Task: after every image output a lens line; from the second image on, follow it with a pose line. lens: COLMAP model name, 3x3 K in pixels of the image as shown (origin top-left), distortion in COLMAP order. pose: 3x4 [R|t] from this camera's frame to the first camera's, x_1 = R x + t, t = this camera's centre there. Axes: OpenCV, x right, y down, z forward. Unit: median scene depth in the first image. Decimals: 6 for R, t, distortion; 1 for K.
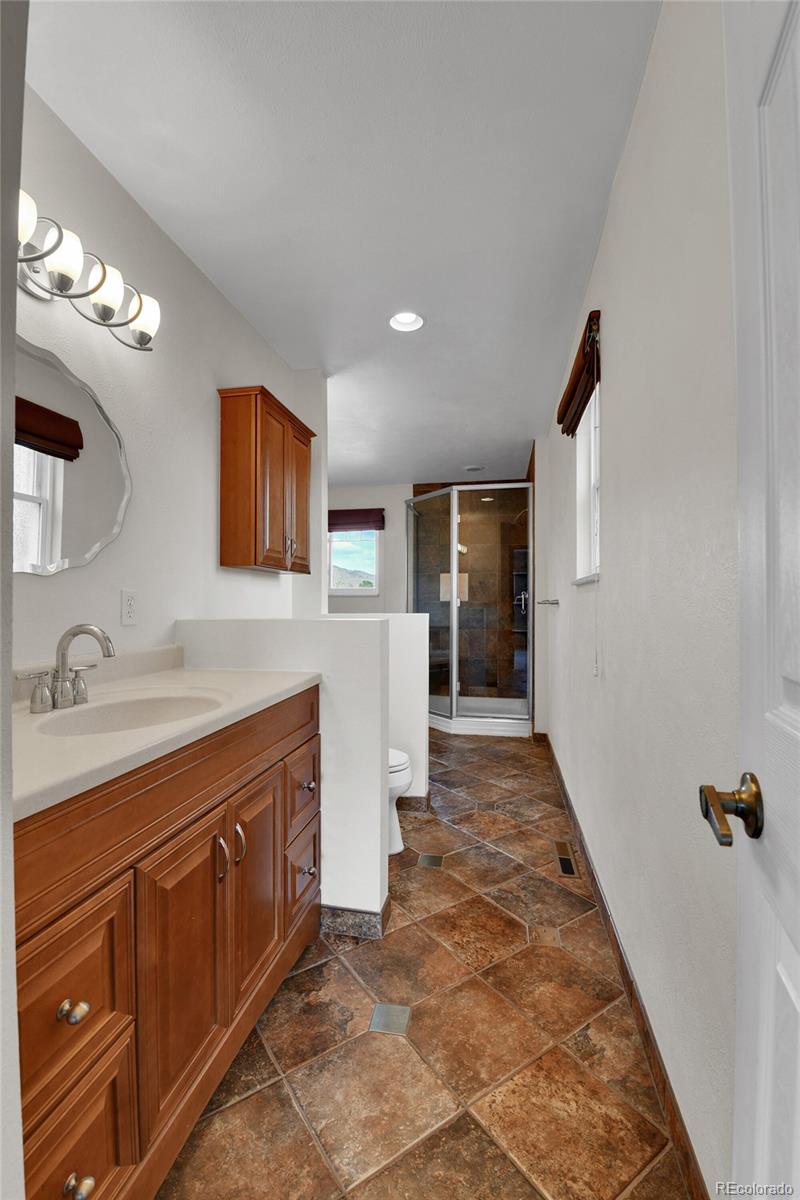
lens RADIAL K [[518.5, 0, 400.0], [0, 518.5, 600.0], [0, 0, 1]] dist [-0.000362, -0.000124]
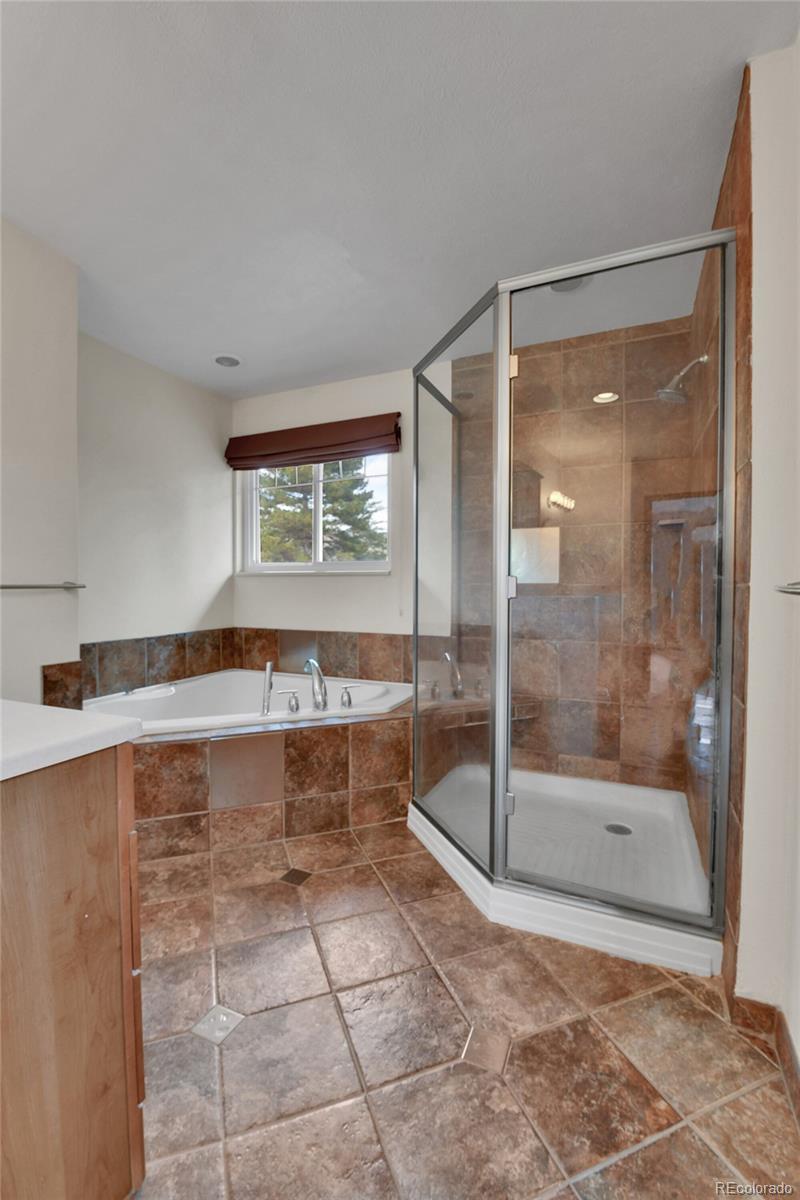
lens RADIAL K [[518.5, 0, 400.0], [0, 518.5, 600.0], [0, 0, 1]] dist [-0.000362, -0.000124]
pose [[0.973863, 0.003846, -0.227104, 0.096417], [0.004090, 0.999398, 0.034462, 0.000459], [0.227100, -0.034490, 0.973261, 0.484906]]
